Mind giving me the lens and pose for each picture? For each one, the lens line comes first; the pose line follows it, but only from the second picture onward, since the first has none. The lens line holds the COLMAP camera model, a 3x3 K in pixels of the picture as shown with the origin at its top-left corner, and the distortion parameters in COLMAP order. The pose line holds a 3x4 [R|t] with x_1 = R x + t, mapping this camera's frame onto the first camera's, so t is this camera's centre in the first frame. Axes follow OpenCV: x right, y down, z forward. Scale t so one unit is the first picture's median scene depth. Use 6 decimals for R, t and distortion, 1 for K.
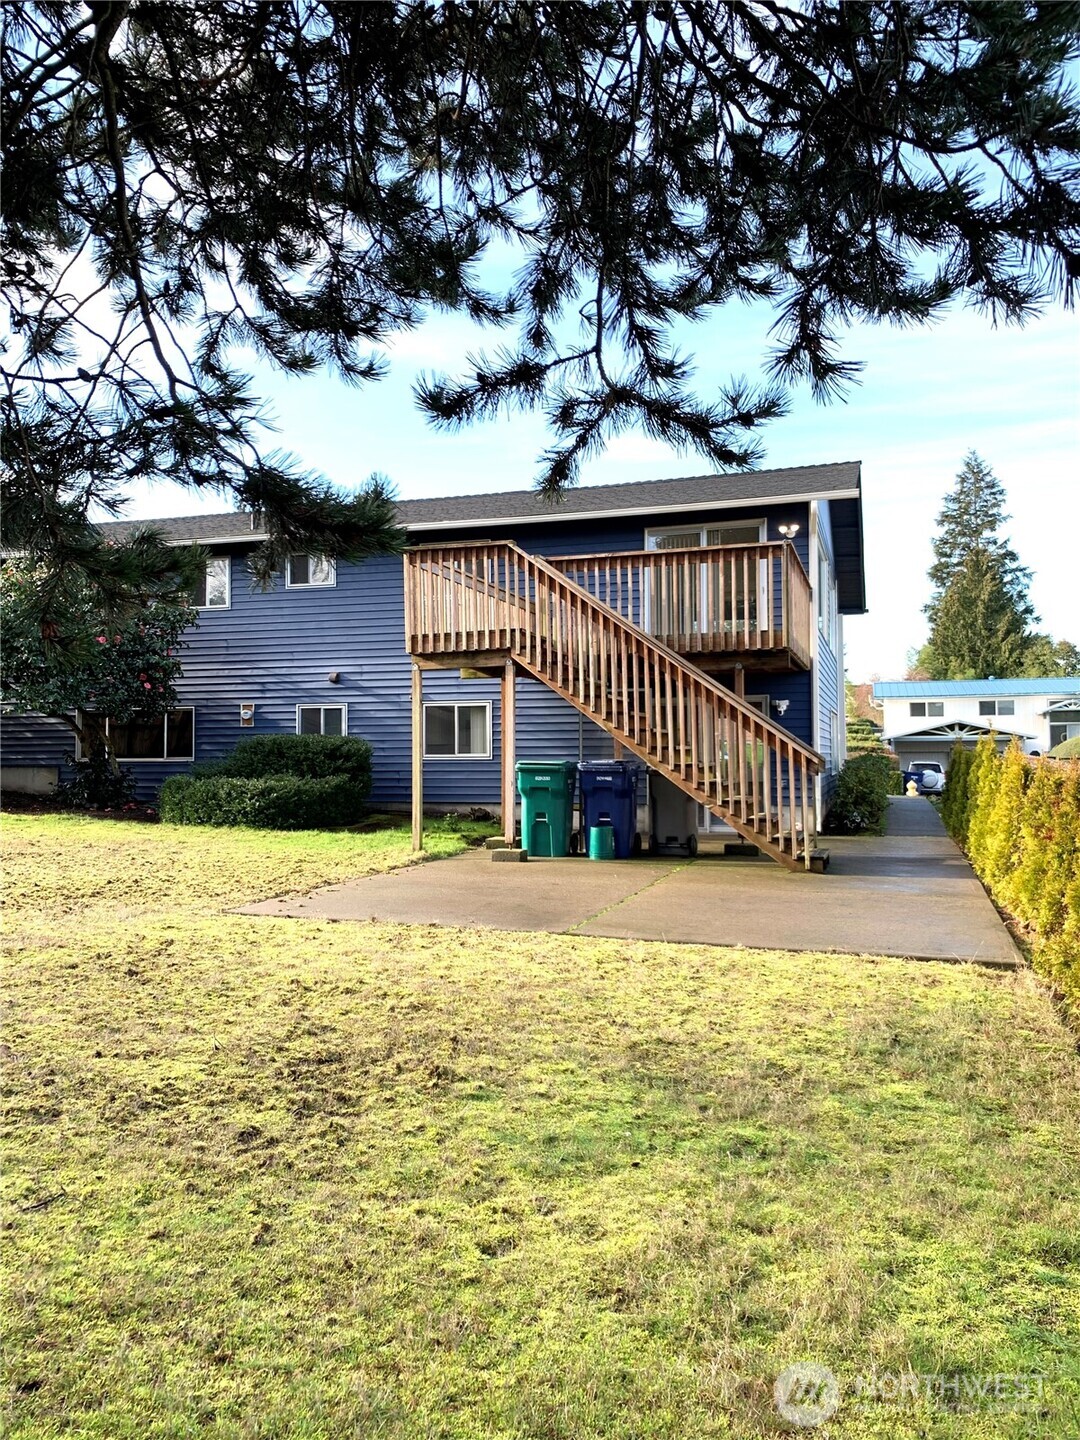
lens RADIAL K [[1099.1, 0, 542.5], [0, 1099.1, 716.9], [0, 0, 1]] dist [0.040175, -0.047582]
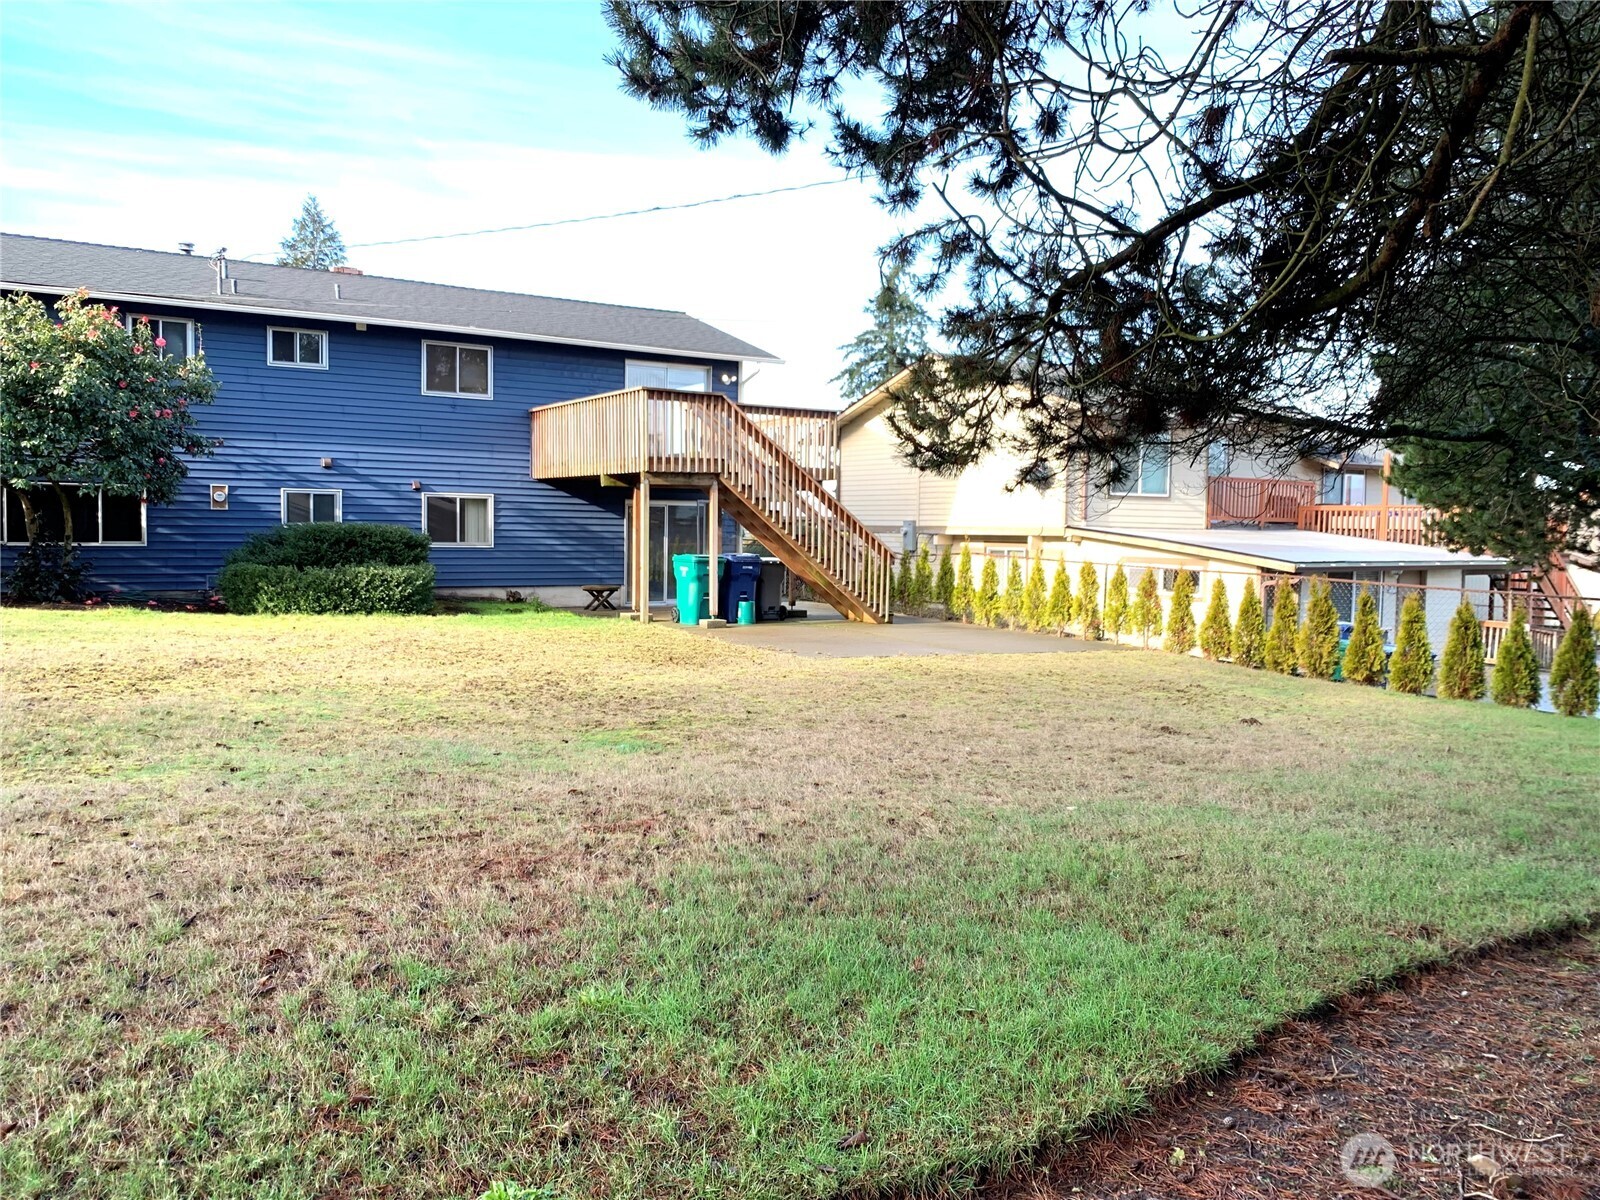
lens RADIAL K [[1221.2, 0, 813.6], [0, 1221.2, 589.7], [0, 0, 1]] dist [0.040175, -0.047582]
pose [[0.643763, -0.023128, 0.764876, -0.758411], [-0.046803, 0.996482, 0.069524, -0.019634], [-0.763793, -0.080555, 0.640415, -0.049431]]
